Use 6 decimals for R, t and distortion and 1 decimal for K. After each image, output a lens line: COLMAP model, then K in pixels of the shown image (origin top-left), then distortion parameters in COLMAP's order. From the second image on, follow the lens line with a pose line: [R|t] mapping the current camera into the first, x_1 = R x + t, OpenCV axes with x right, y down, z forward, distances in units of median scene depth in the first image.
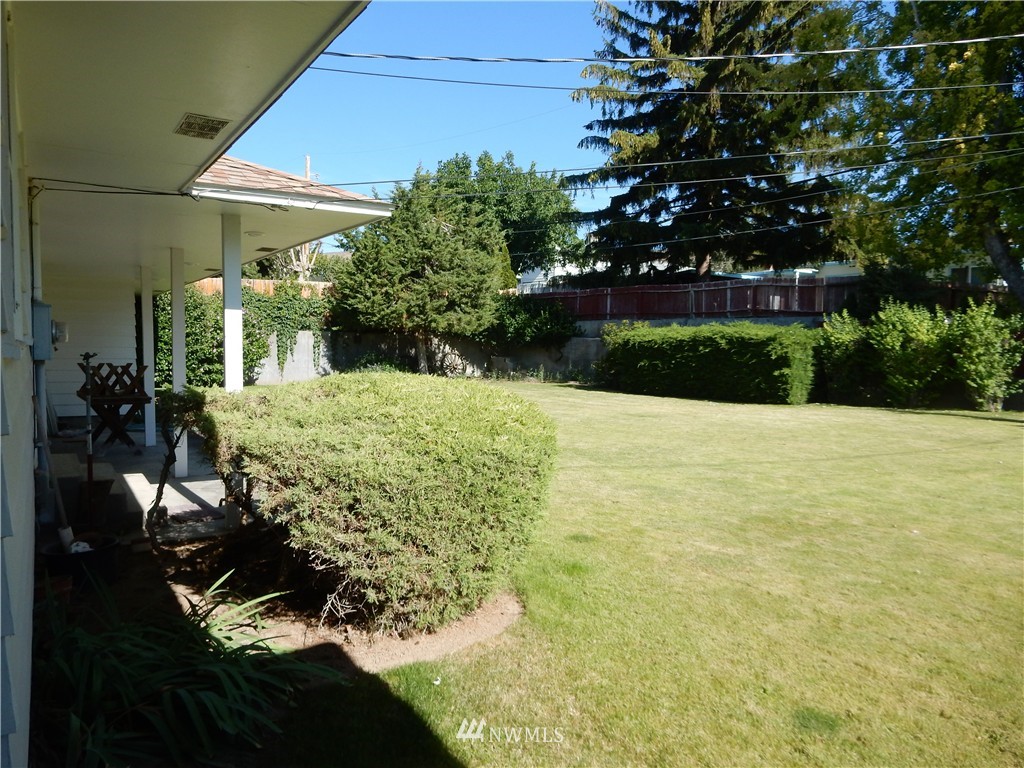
lens RADIAL K [[748.3, 0, 515.7], [0, 748.3, 387.4], [0, 0, 1]] dist [0.000353, -0.004492]
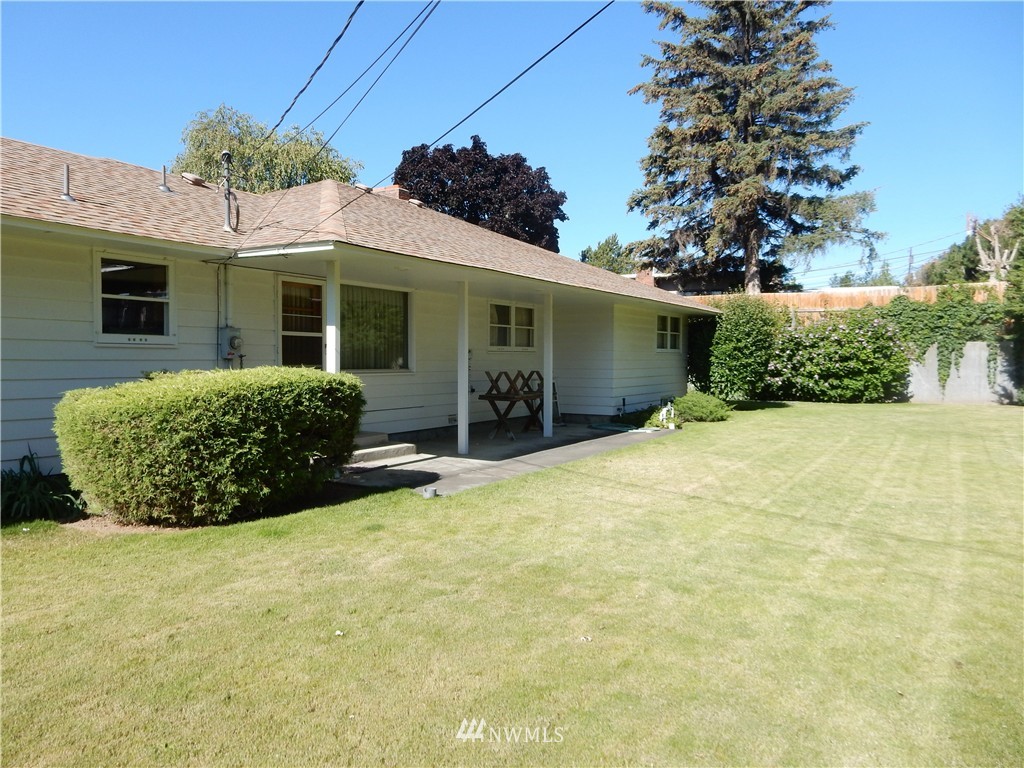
lens RADIAL K [[748.3, 0, 515.7], [0, 748.3, 387.4], [0, 0, 1]] dist [0.000353, -0.004492]
pose [[0.466697, 0.022143, -0.884140, 0.221985], [-0.043789, 0.999039, 0.001906, -0.003101], [0.883333, 0.037826, 0.467218, 0.150471]]
